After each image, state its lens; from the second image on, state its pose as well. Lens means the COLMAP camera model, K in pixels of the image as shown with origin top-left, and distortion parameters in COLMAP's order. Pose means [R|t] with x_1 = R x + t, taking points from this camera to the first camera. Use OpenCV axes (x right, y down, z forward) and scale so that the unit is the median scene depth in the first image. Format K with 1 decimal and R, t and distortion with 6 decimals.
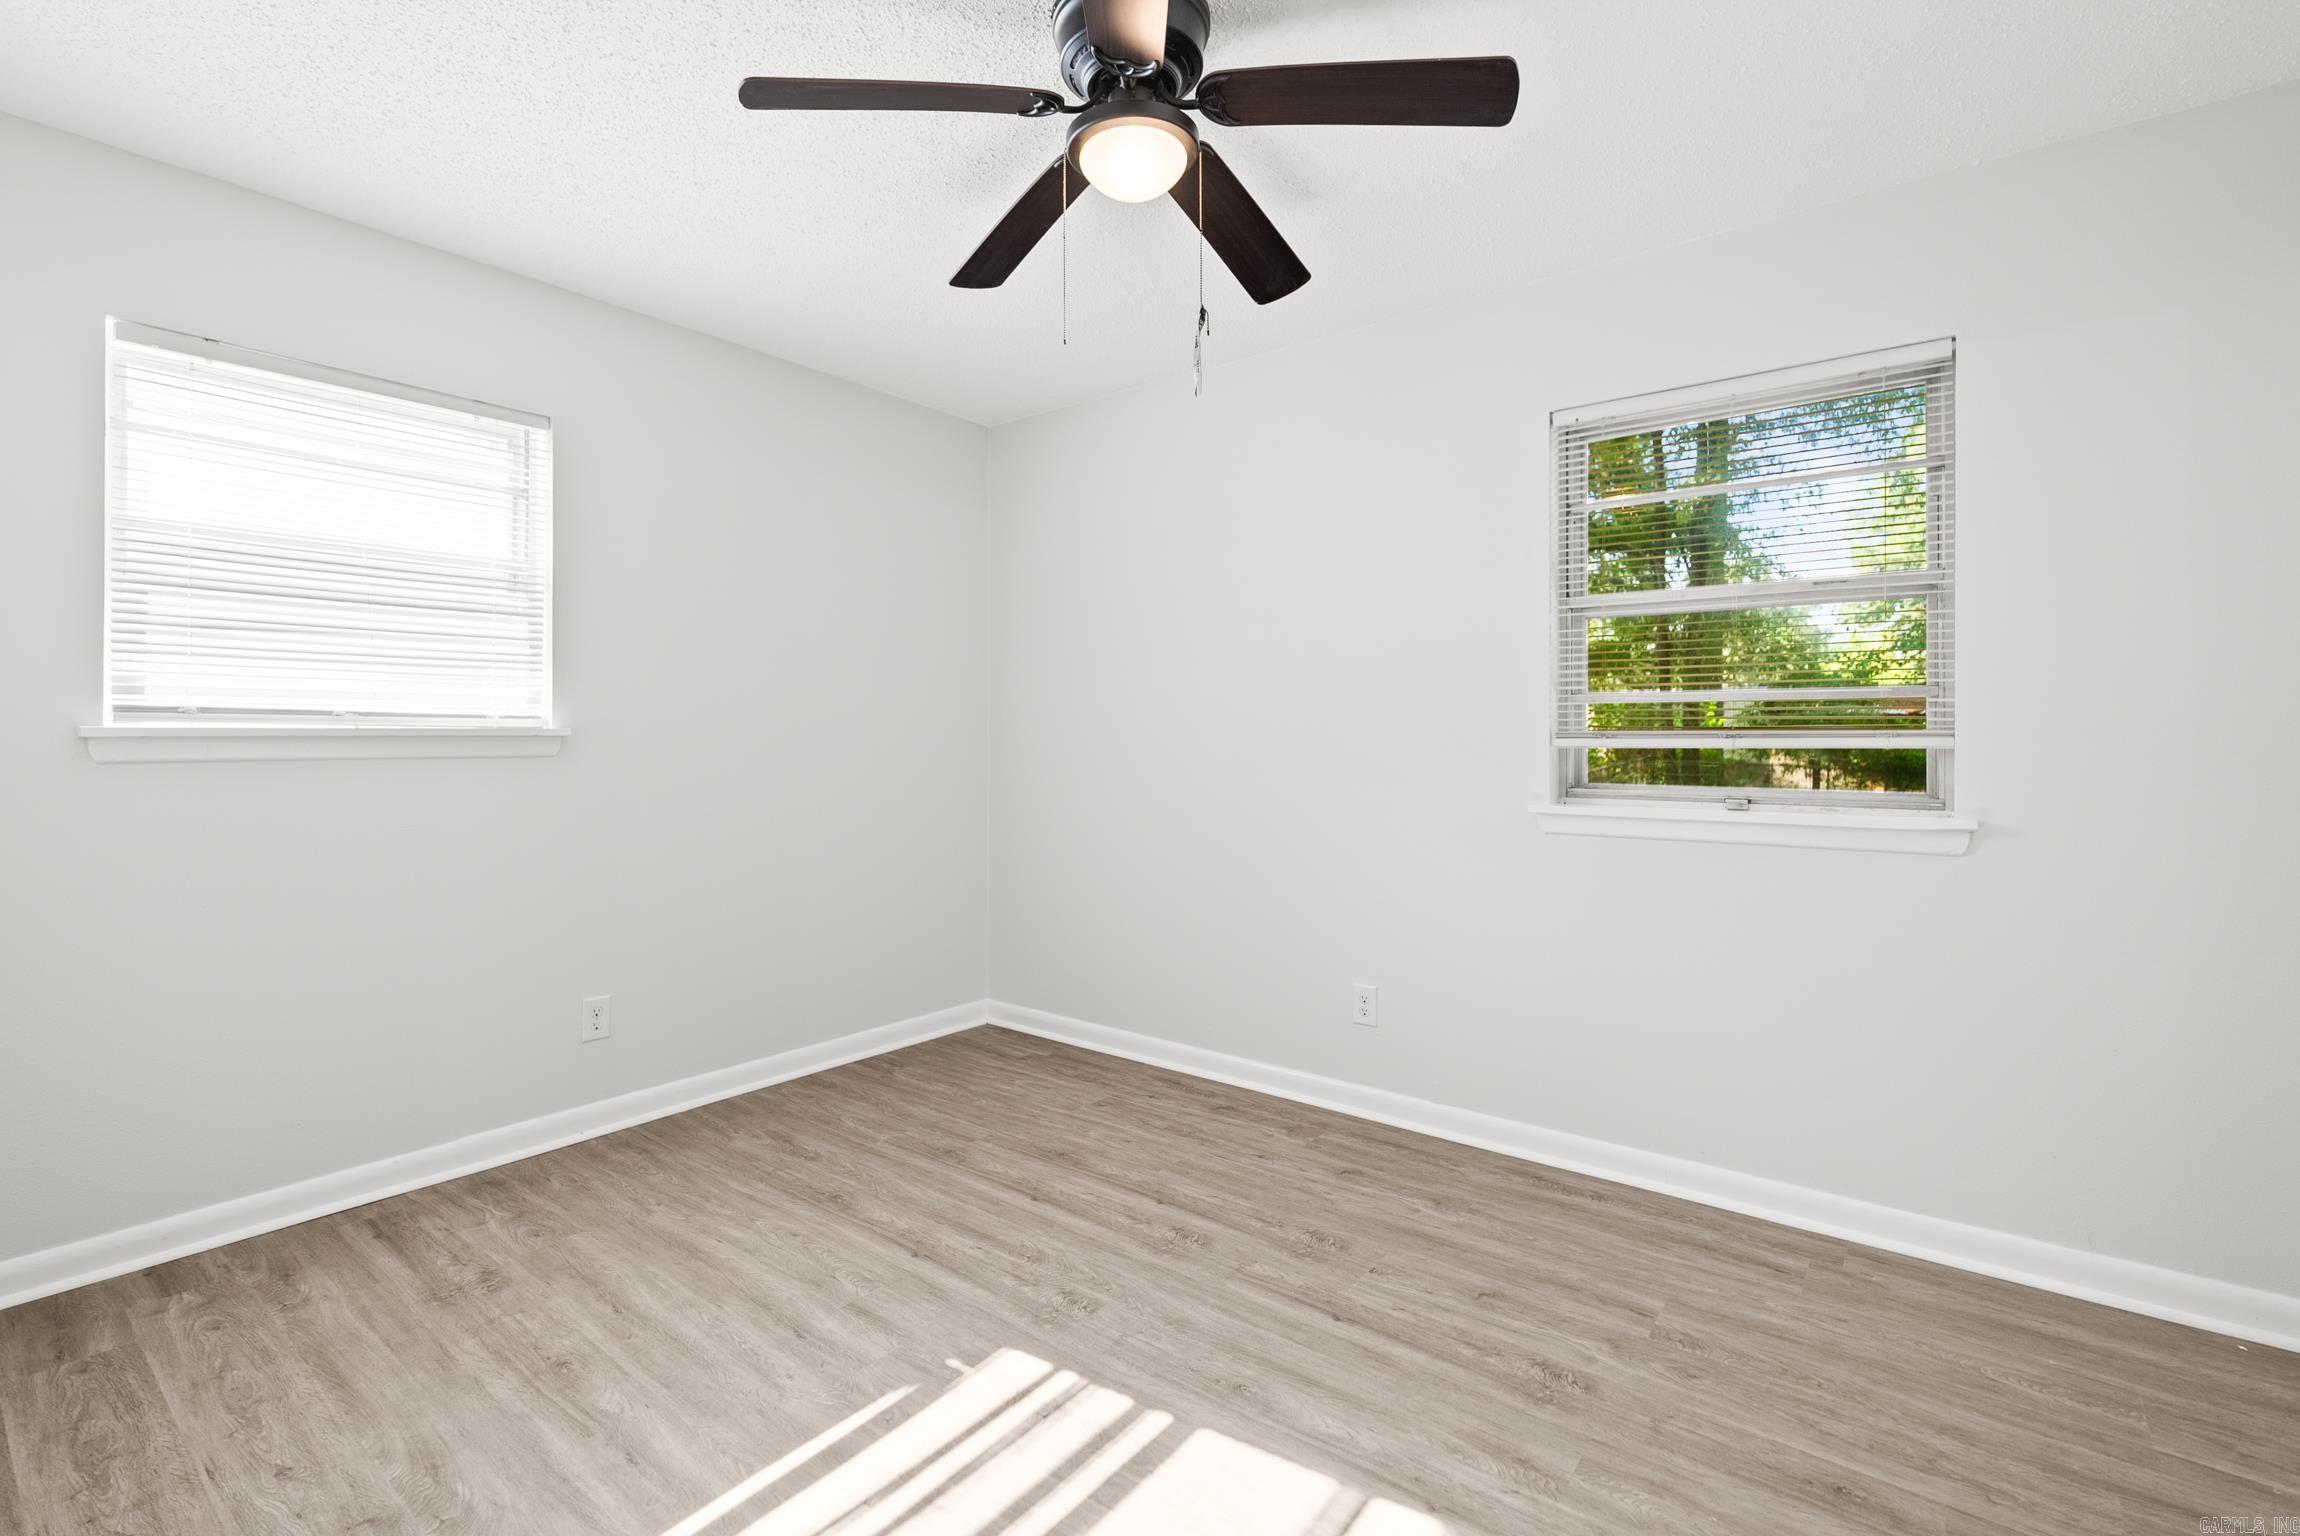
lens RADIAL K [[1037.2, 0, 1121.0], [0, 1037.2, 738.4], [0, 0, 1]] dist [-0.003897, -0.000829]
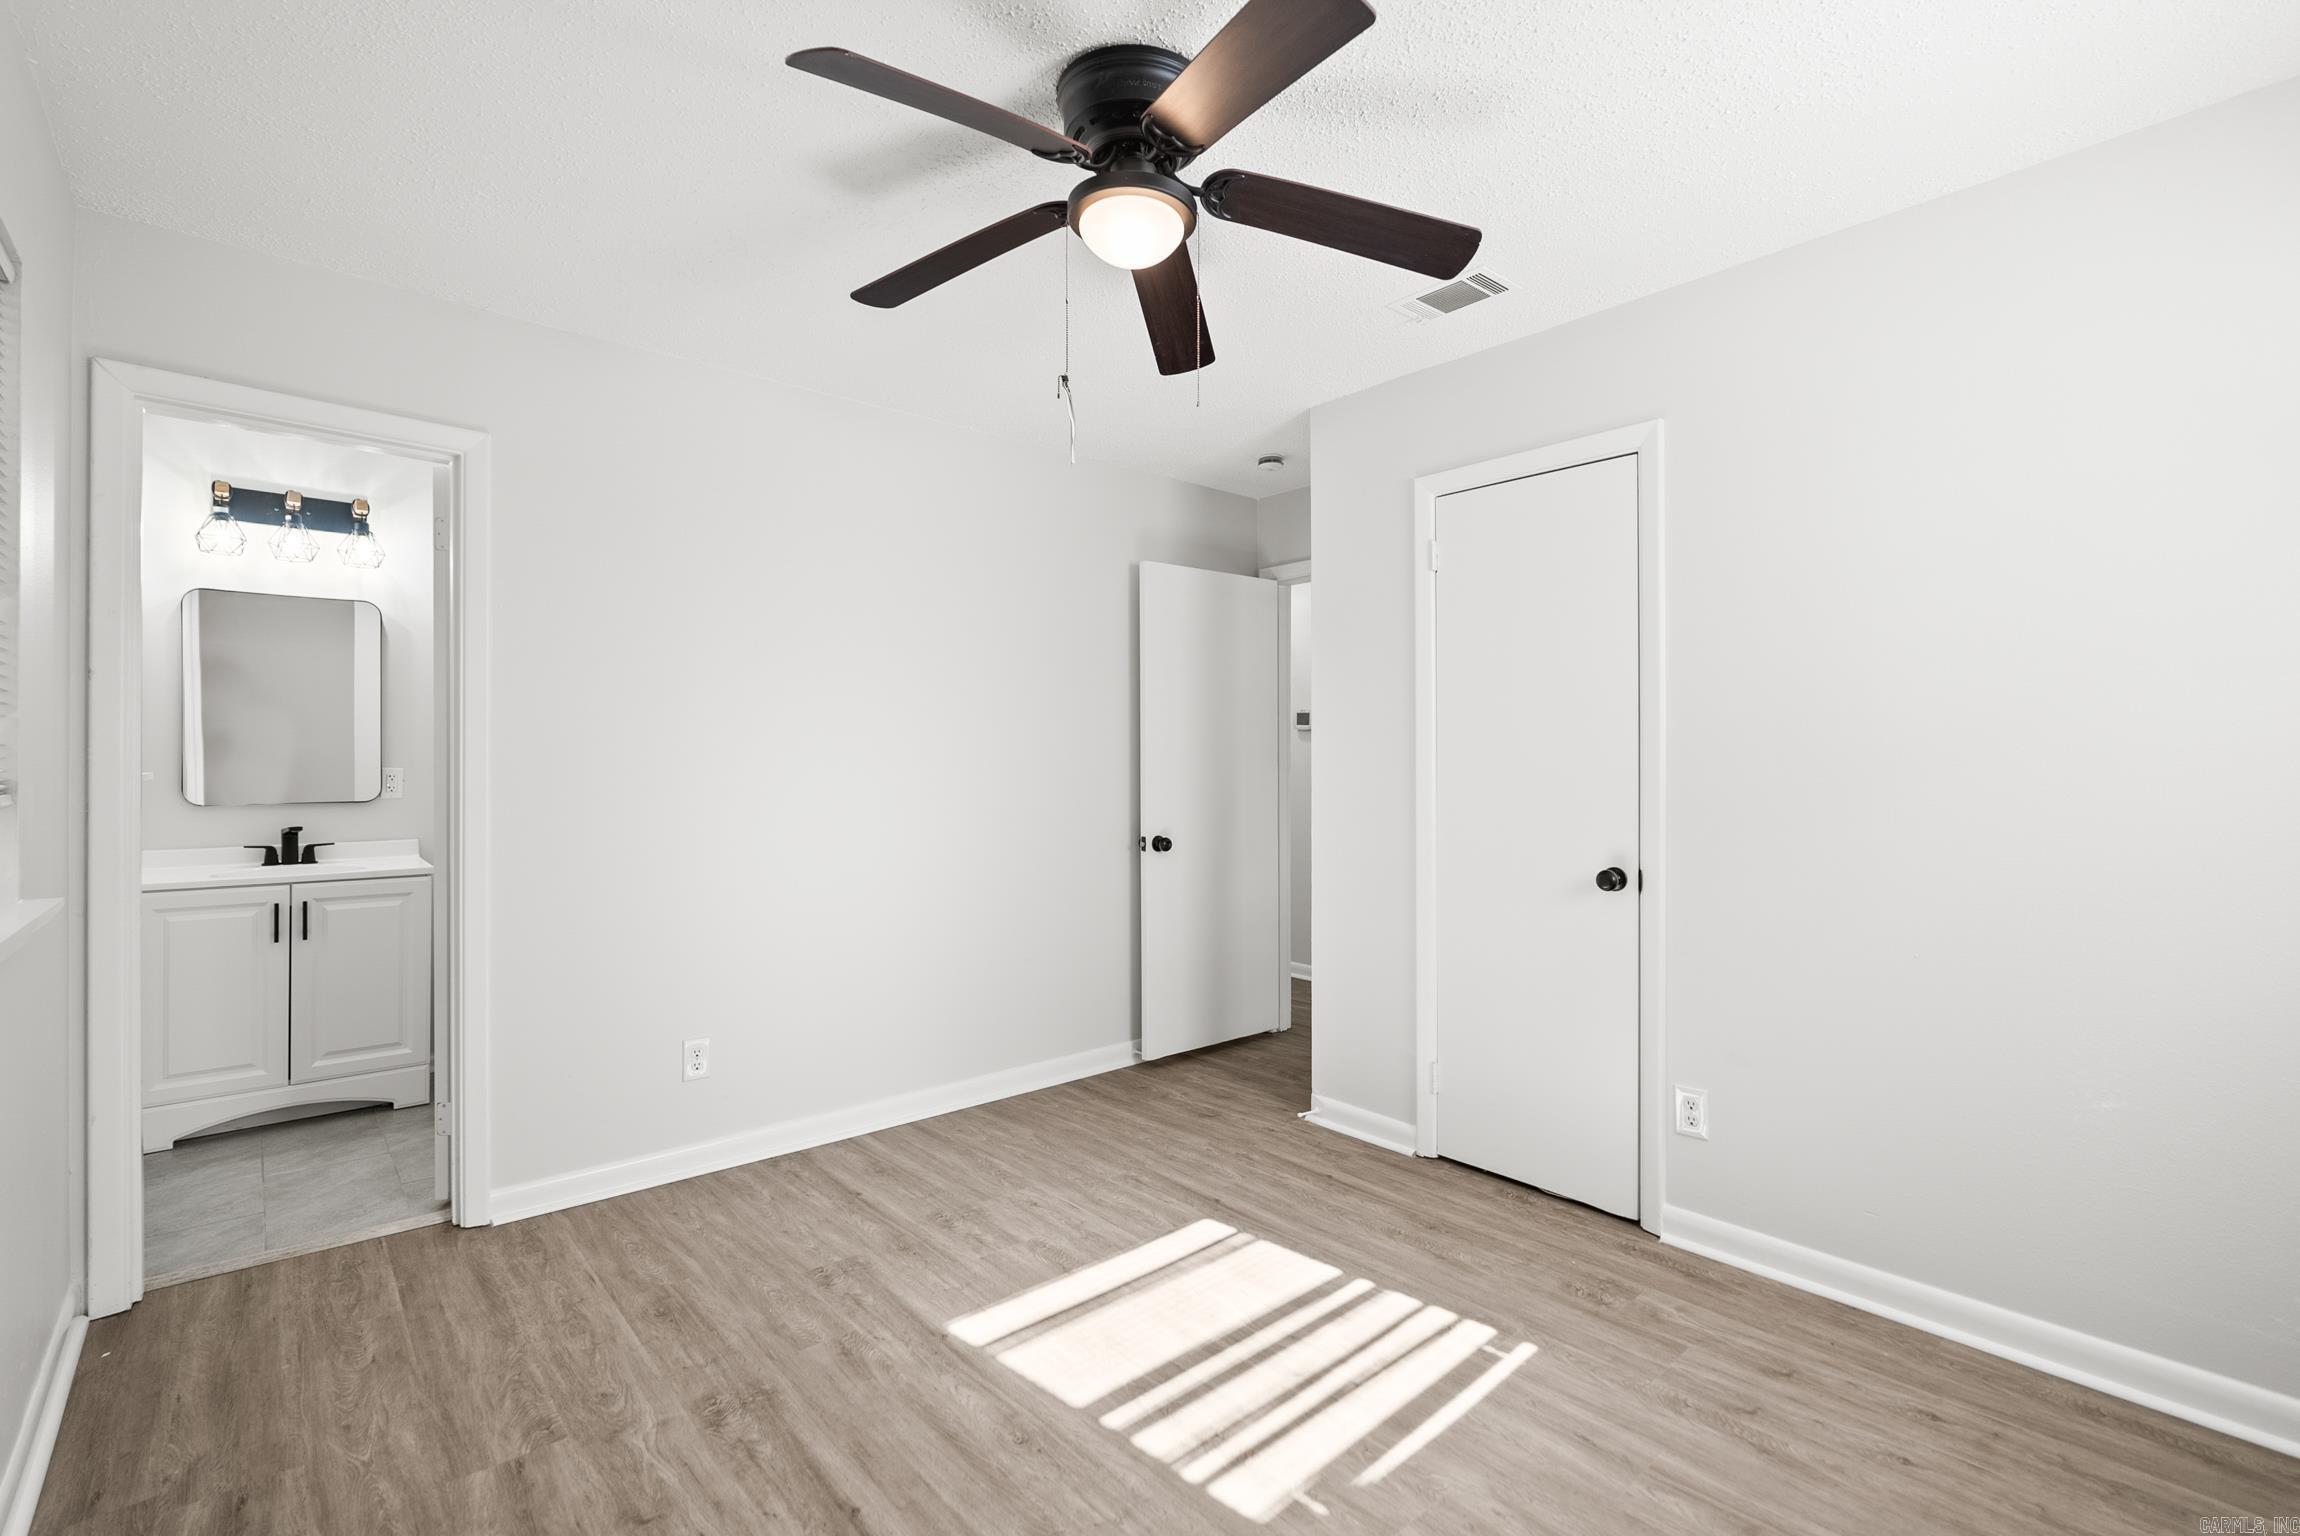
lens RADIAL K [[1019.3, 0, 1152.1], [0, 1019.3, 754.7], [0, 0, 1]] dist [-0.009021, 0.001010]
pose [[-0.987381, -0.002354, 0.158343, -0.136898], [-0.002132, 0.999996, 0.001572, -0.034239], [-0.158346, 0.001215, -0.987383, 1.626980]]
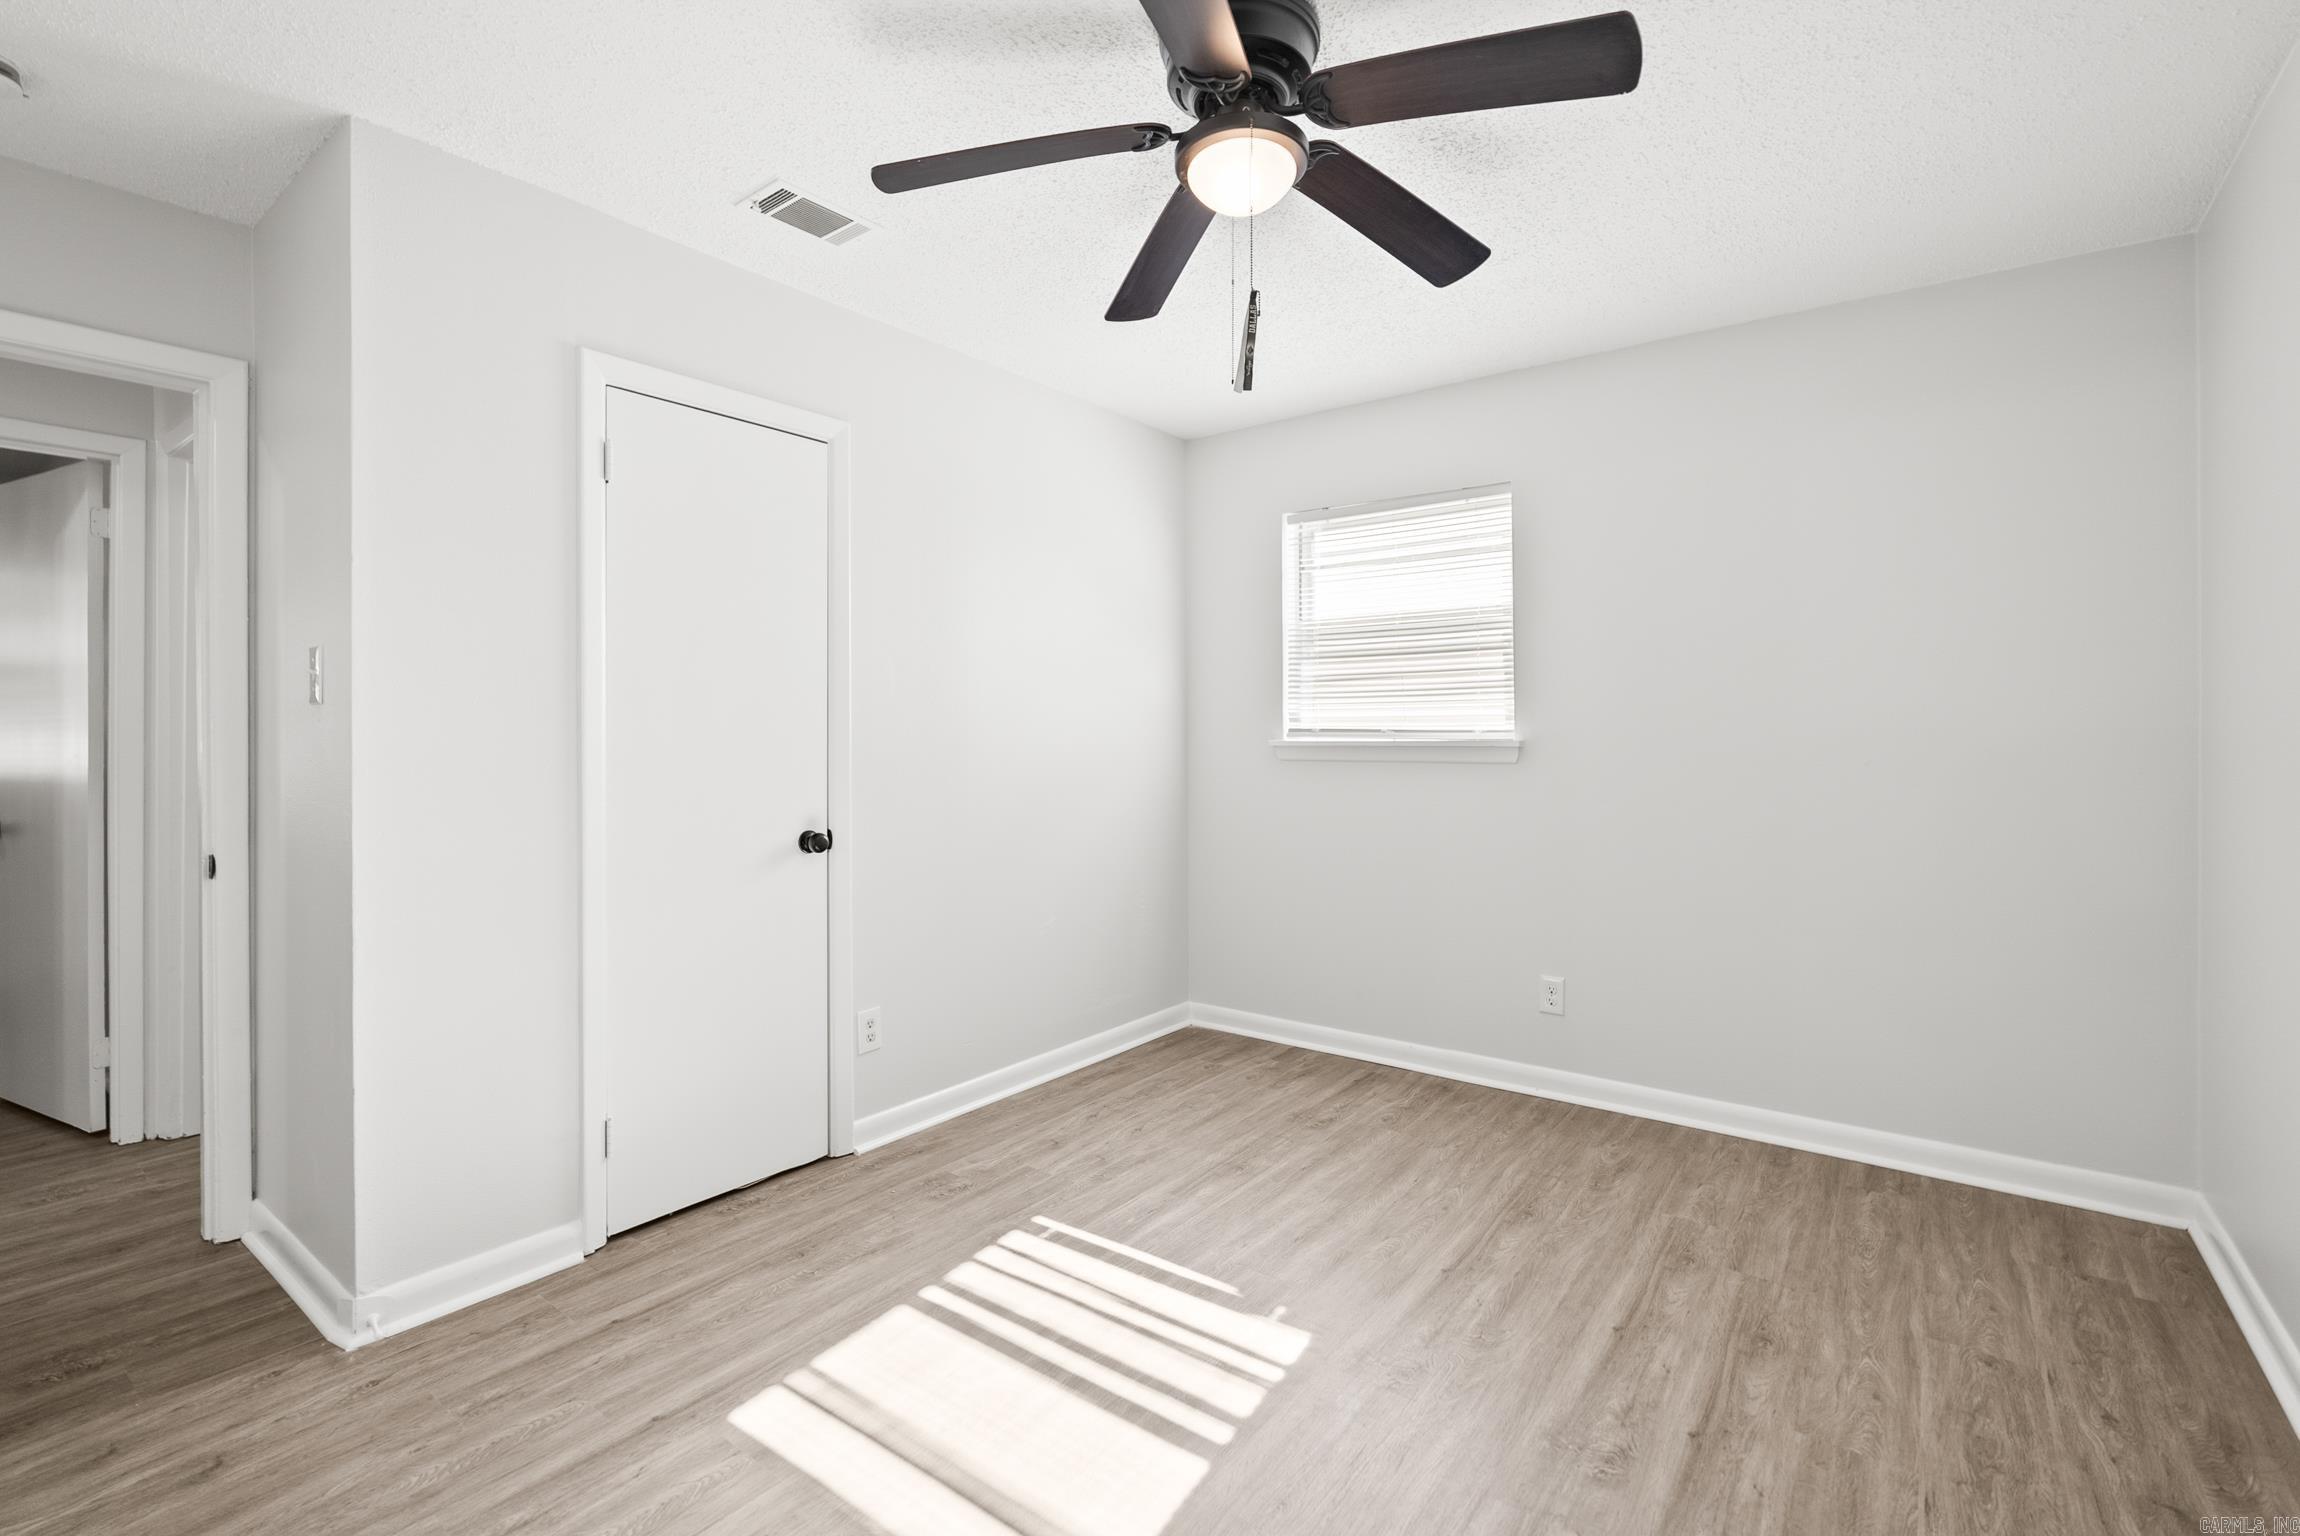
lens RADIAL K [[1019.3, 0, 1152.1], [0, 1019.3, 754.7], [0, 0, 1]] dist [-0.009021, 0.001010]
pose [[0.029120, 0.016093, -0.999446, 0.800840], [-0.000759, 0.999870, 0.016078, -0.015283], [0.999576, 0.000291, 0.029128, 0.717921]]
